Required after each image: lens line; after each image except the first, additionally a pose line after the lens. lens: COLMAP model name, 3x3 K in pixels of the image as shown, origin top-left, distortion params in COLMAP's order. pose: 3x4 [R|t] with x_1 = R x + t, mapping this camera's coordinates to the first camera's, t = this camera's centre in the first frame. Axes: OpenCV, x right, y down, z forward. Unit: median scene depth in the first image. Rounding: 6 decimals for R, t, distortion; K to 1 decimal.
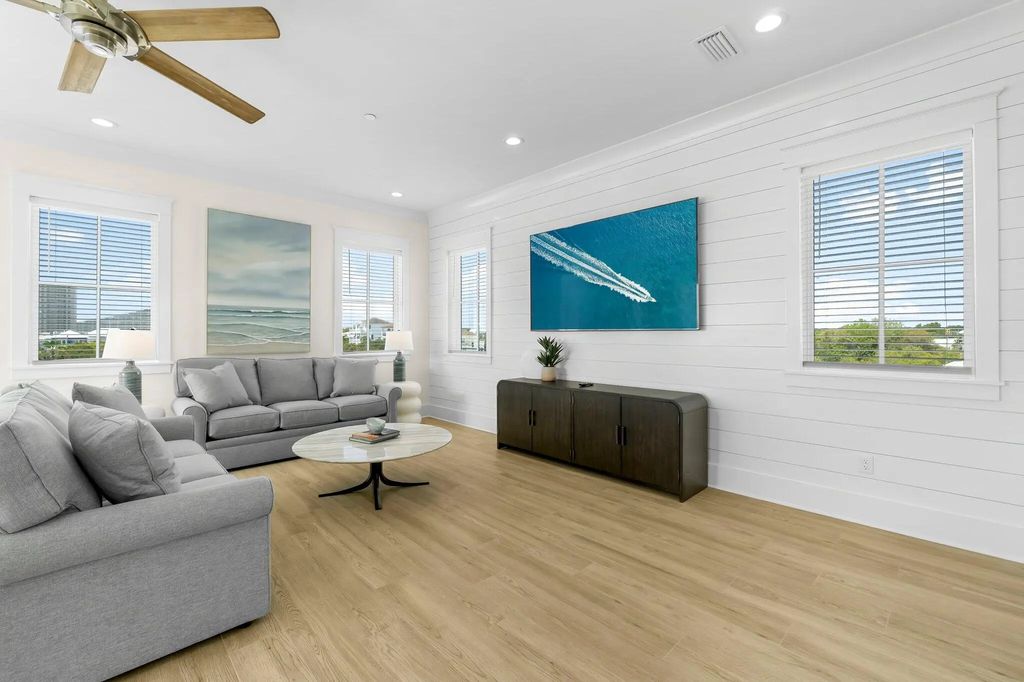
lens RADIAL K [[428.0, 0, 525.4], [0, 428.0, 335.0], [0, 0, 1]] dist [-0.018312, -0.000051]
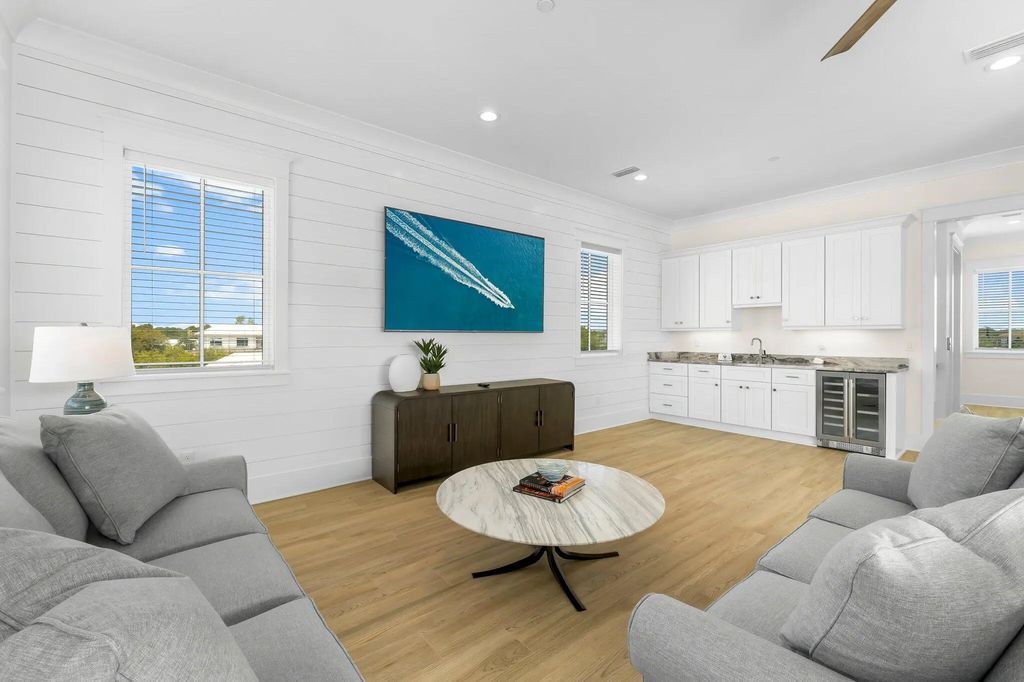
lens RADIAL K [[430.2, 0, 512.0], [0, 430.2, 341.0], [0, 0, 1]] dist [-0.024027, -0.000260]
pose [[0.108699, -0.019421, 0.993885, -0.846852], [0.007396, 0.999797, 0.018728, -0.006200], [-0.994047, 0.005315, 0.108821, 0.809677]]
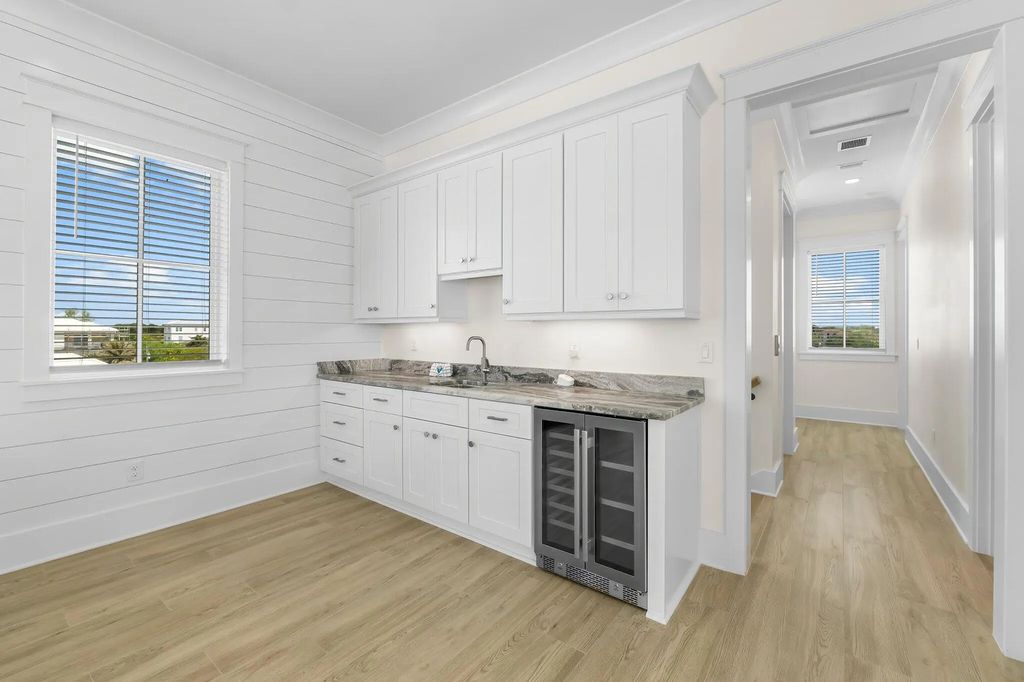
lens RADIAL K [[428.0, 0, 525.4], [0, 428.0, 335.0], [0, 0, 1]] dist [-0.018312, -0.000051]
pose [[-0.147524, -0.013958, 0.988960, -0.152737], [0.004025, 0.999884, 0.014712, 0.002534], [-0.989050, 0.006151, -0.147451, 0.208733]]
